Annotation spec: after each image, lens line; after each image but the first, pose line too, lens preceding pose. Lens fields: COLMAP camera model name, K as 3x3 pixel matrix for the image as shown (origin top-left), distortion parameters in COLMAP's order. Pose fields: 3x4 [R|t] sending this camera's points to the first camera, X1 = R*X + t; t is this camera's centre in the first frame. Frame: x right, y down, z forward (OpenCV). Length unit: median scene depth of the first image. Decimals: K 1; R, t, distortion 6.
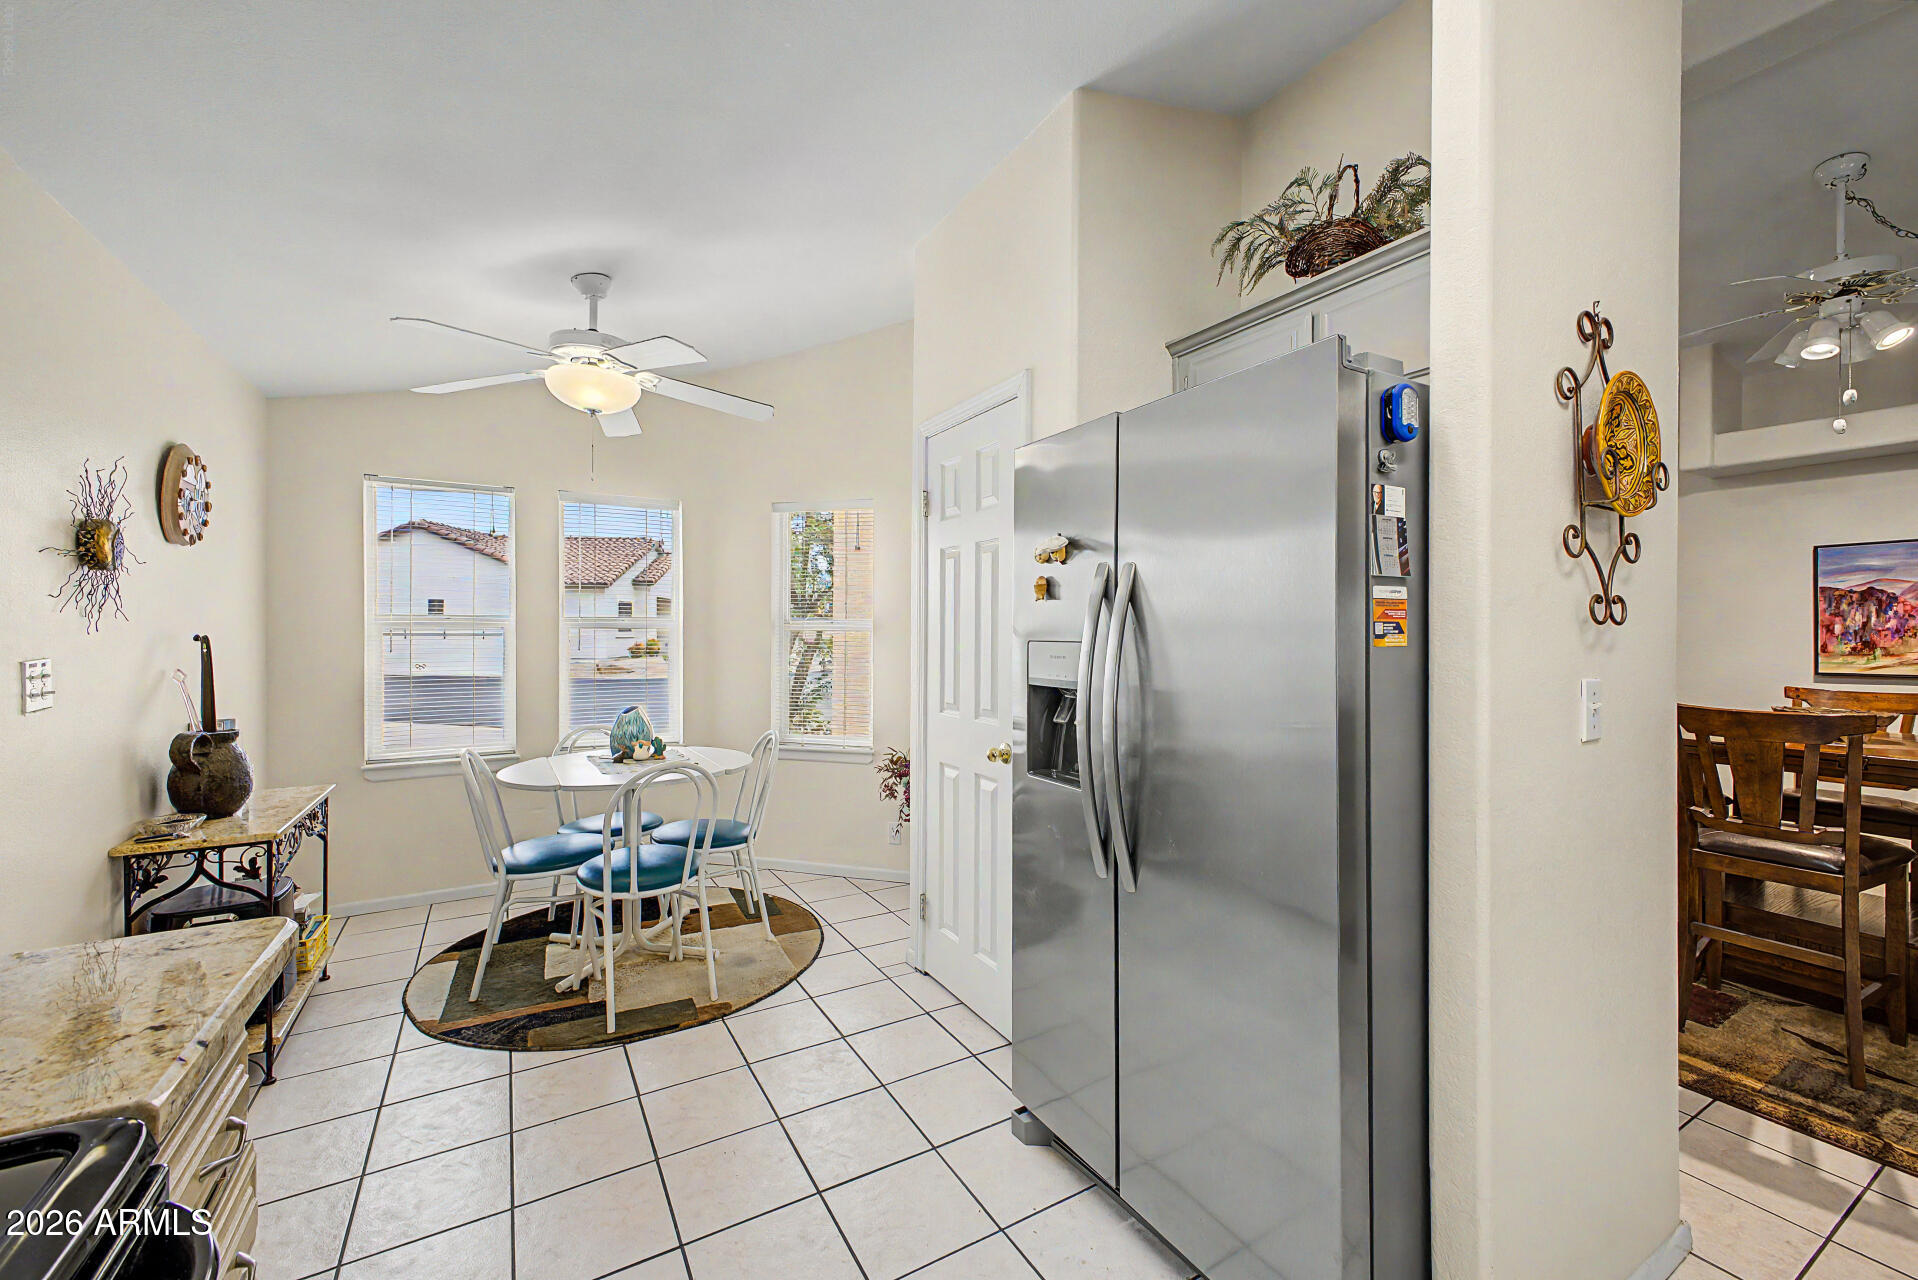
lens RADIAL K [[761.9, 0, 957.0], [0, 761.9, 633.0], [0, 0, 1]] dist [0.023327, -0.007037]
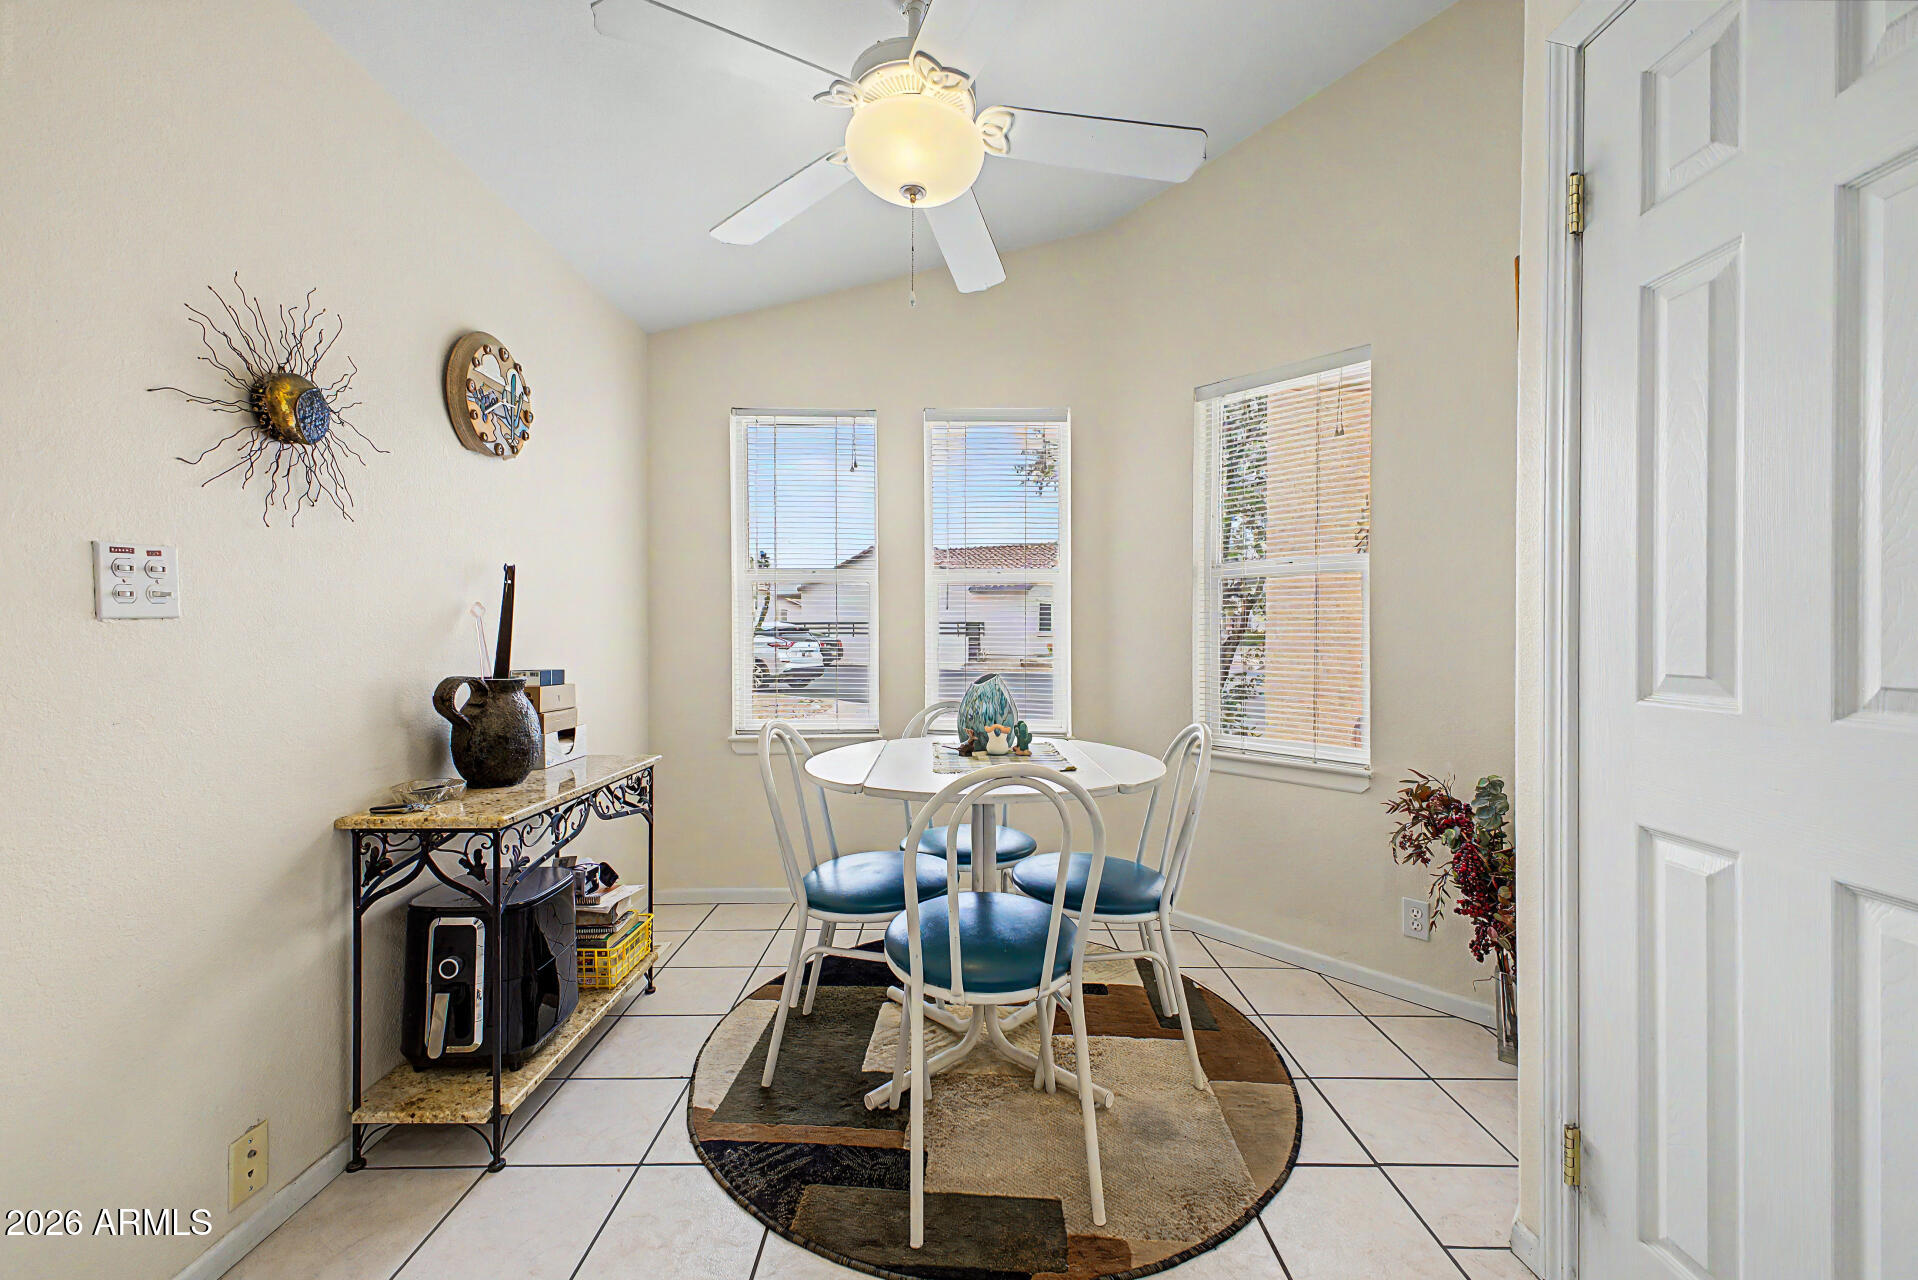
lens RADIAL K [[761.9, 0, 957.0], [0, 761.9, 633.0], [0, 0, 1]] dist [0.023327, -0.007037]
pose [[0.863842, -0.003196, -0.503752, -0.122143], [0.002456, 0.999995, -0.002132, 0.068398], [0.503756, 0.000605, 0.863846, 0.453745]]
